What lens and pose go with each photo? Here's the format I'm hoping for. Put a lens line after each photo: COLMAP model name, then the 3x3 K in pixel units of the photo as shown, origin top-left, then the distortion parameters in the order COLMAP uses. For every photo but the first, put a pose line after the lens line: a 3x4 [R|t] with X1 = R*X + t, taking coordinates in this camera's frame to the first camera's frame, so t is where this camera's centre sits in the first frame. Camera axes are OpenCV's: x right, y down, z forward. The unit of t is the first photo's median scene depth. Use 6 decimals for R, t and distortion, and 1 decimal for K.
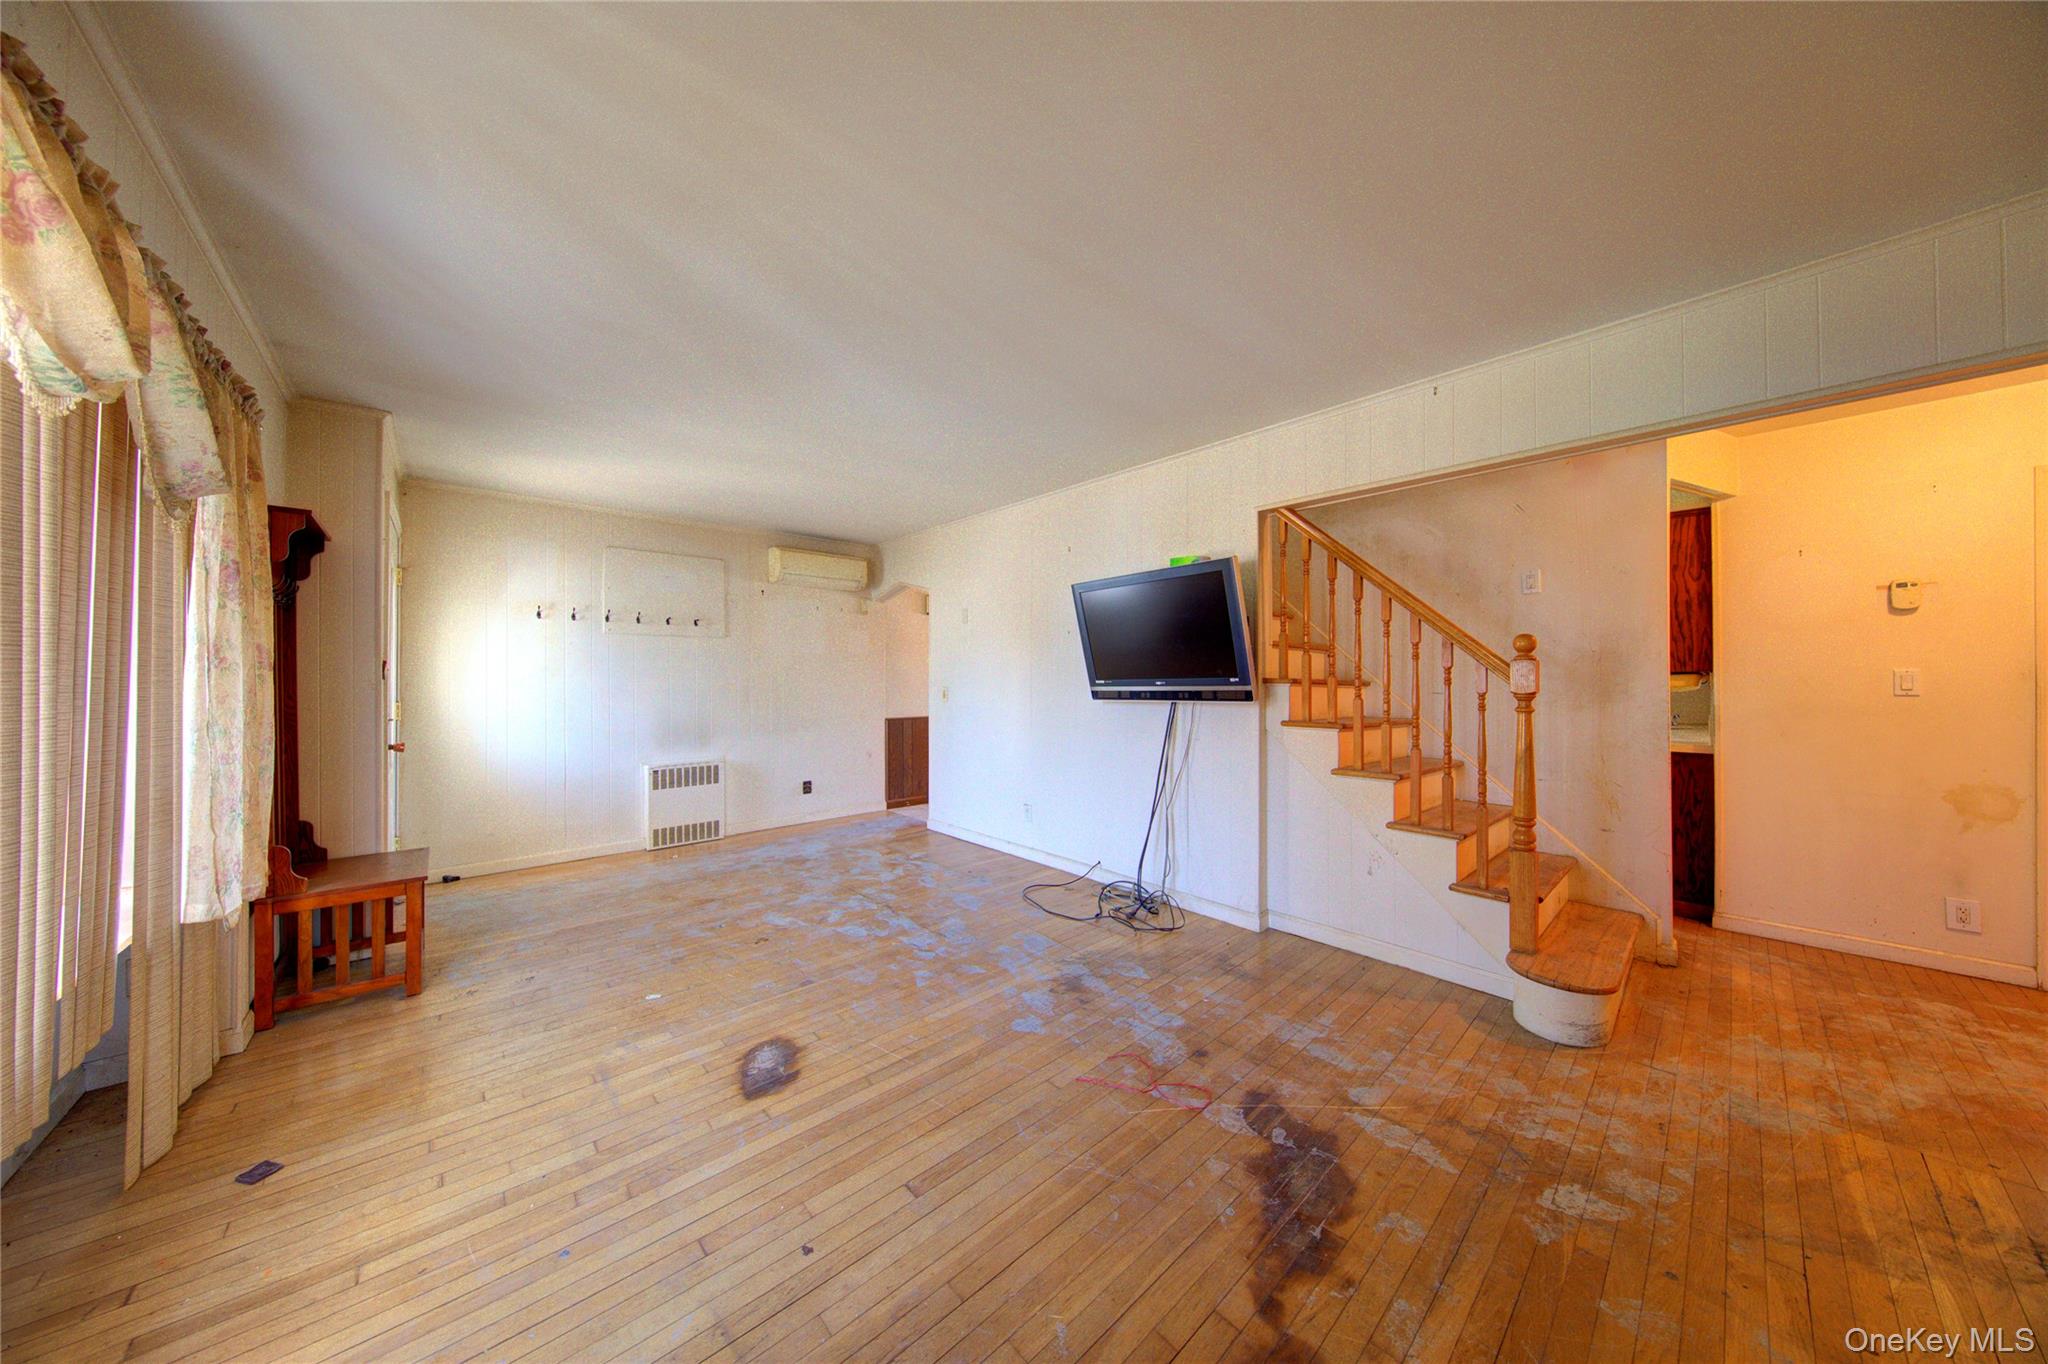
lens RADIAL K [[641.8, 0, 1019.5], [0, 641.8, 668.3], [0, 0, 1]] dist [0.007038, -0.003866]
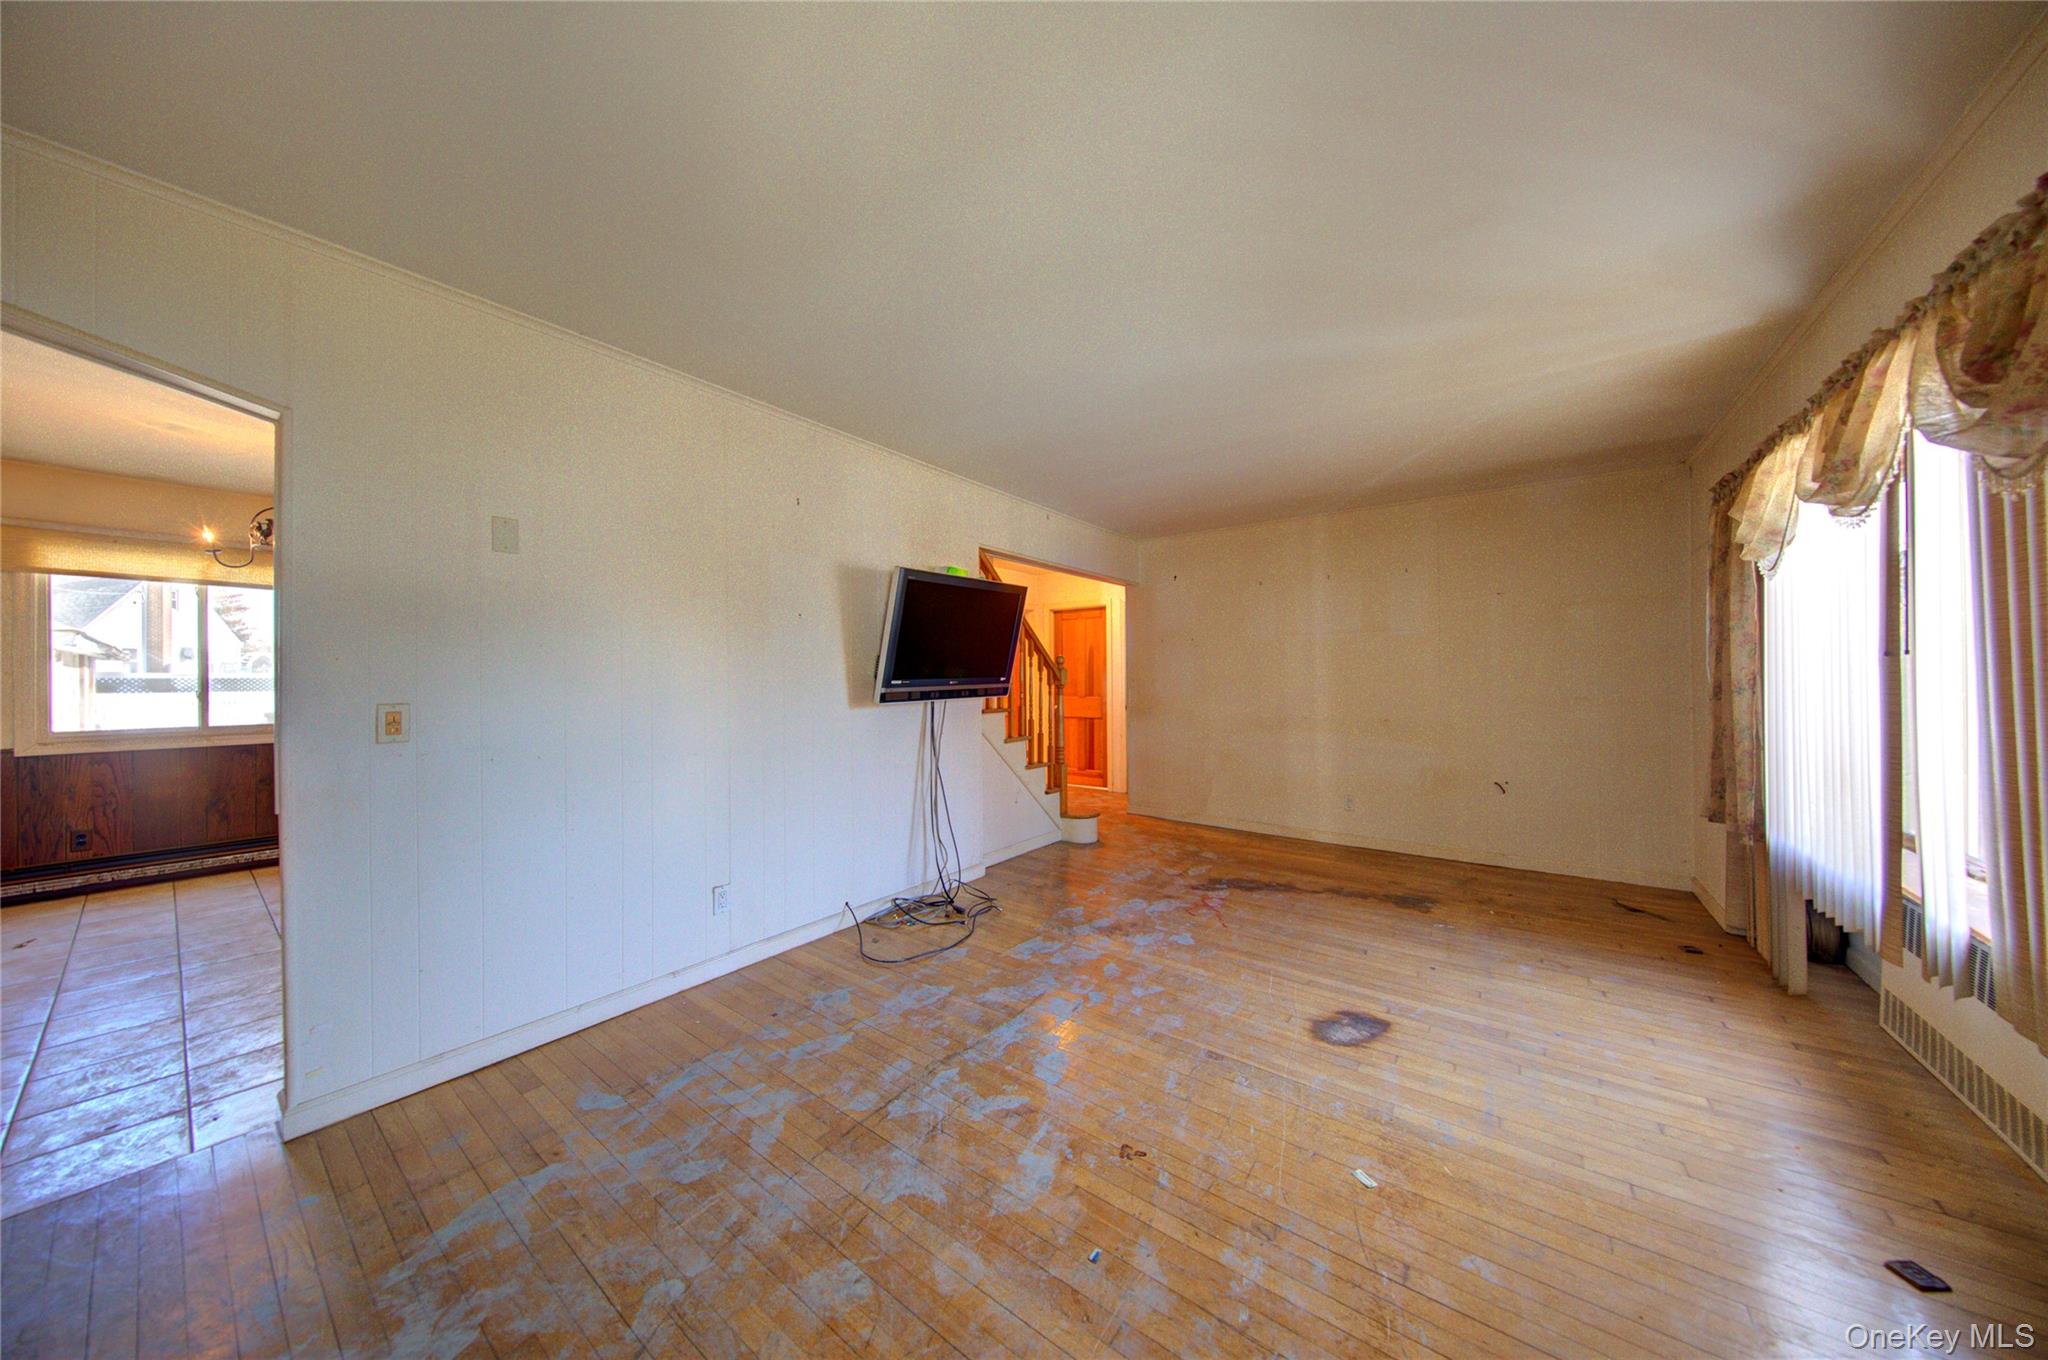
lens RADIAL K [[646.7, 0, 1024.0], [0, 646.7, 680.0], [0, 0, 1]] dist [-0.007721, 0.000008]
pose [[-0.194429, -0.001844, 0.980915, -1.055430], [-0.007003, 0.999975, 0.000492, 0.022872], [-0.980892, -0.006773, -0.194437, 1.372040]]
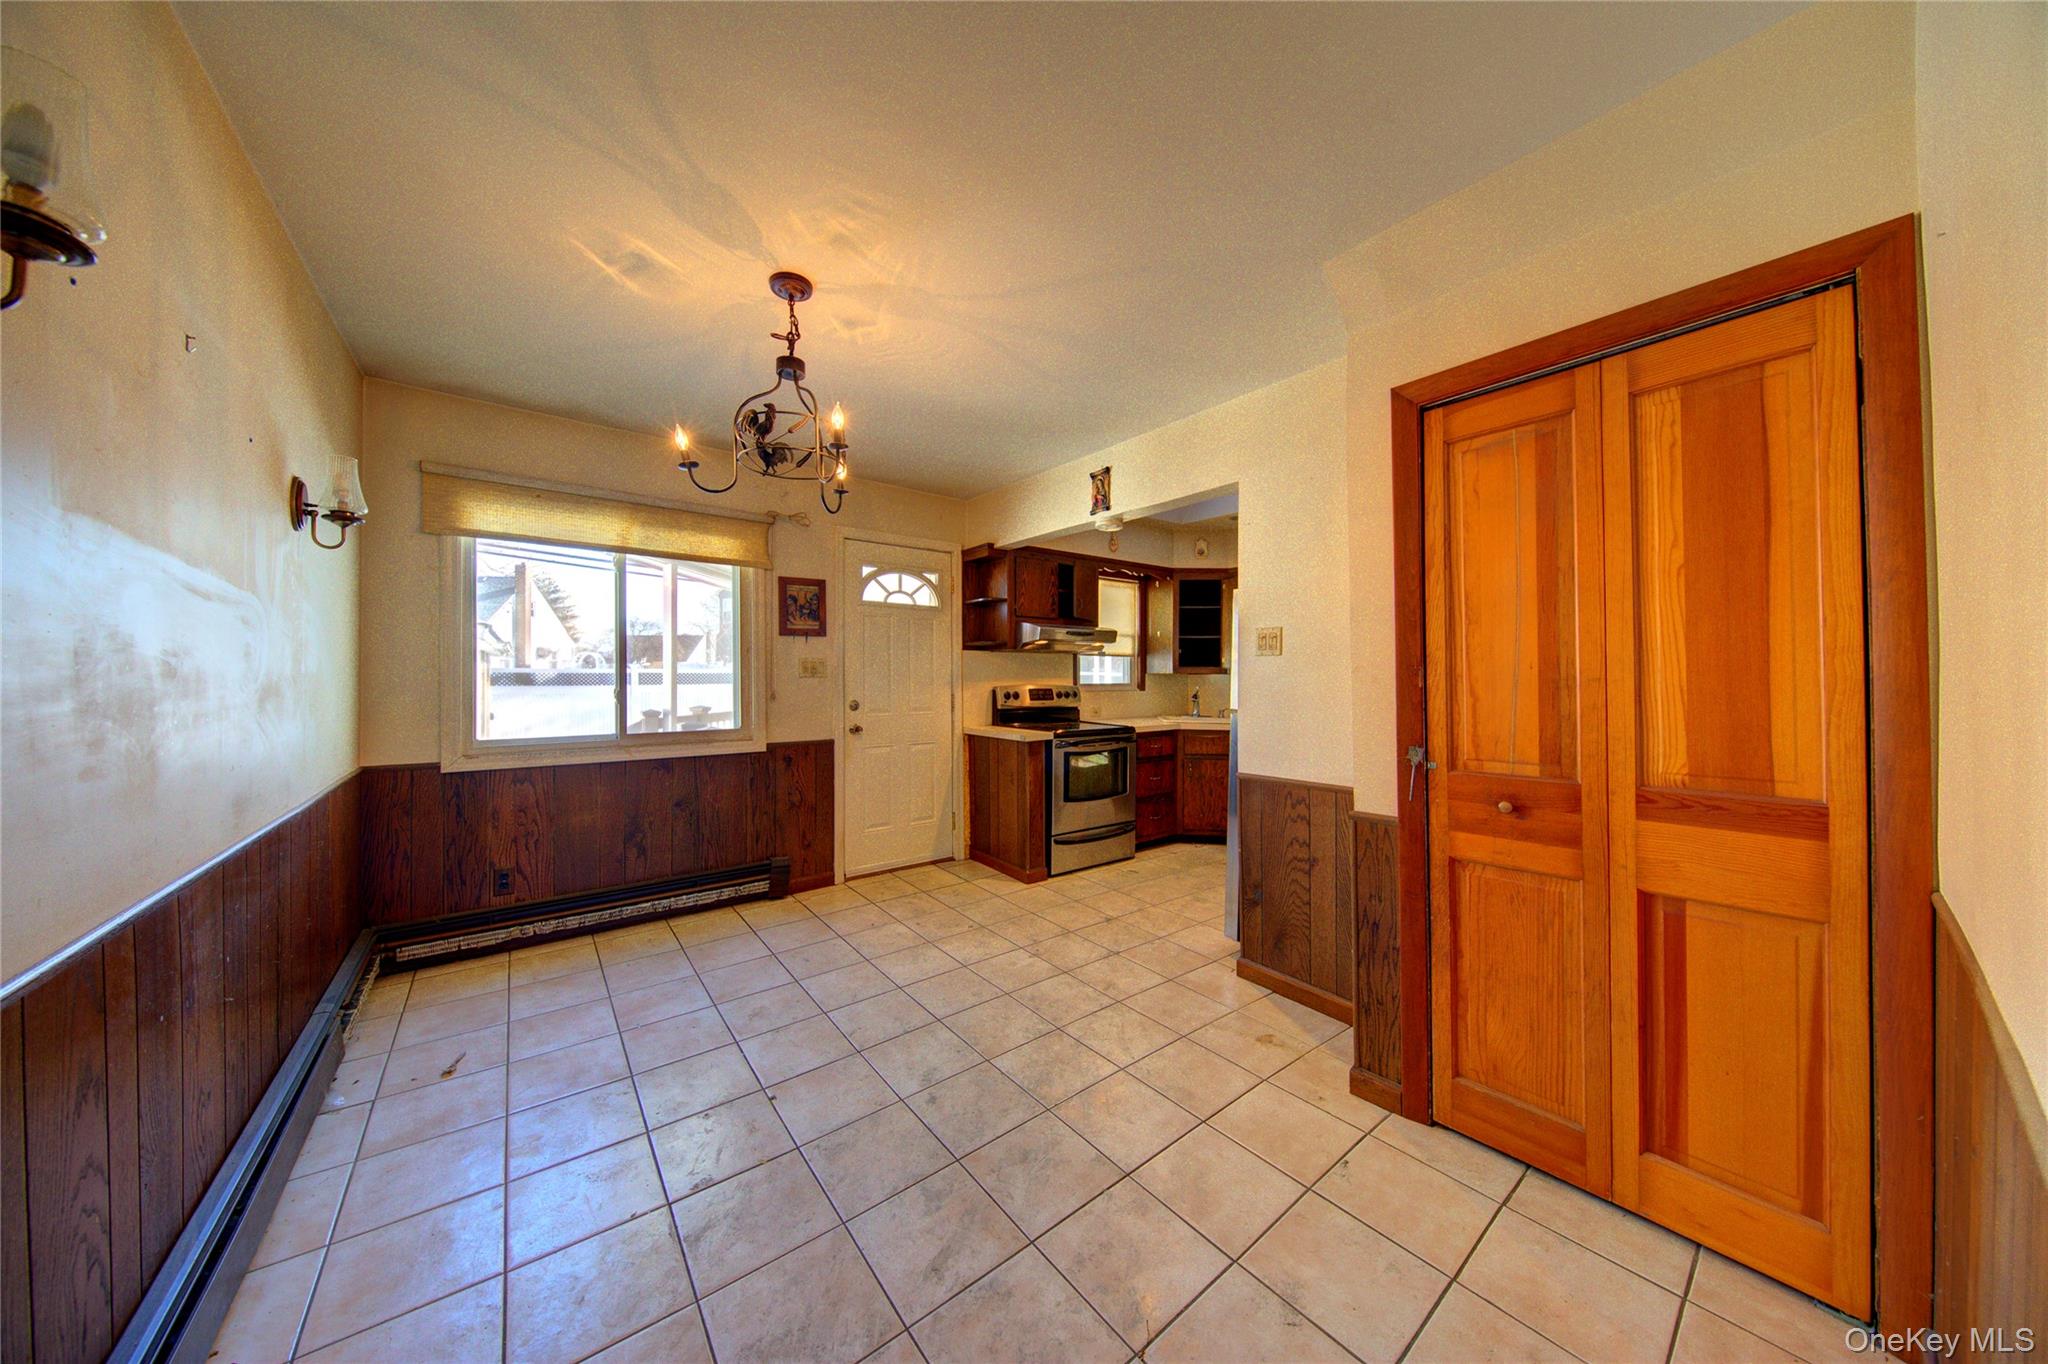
lens RADIAL K [[642.4, 0, 1024.2], [0, 642.4, 676.4], [0, 0, 1]] dist [0.007891, -0.005523]
pose [[0.070023, -0.000895, 0.997545, -1.039007], [-0.010911, 0.999939, 0.001663, 0.023037], [-0.997486, -0.011001, 0.070009, 1.389839]]
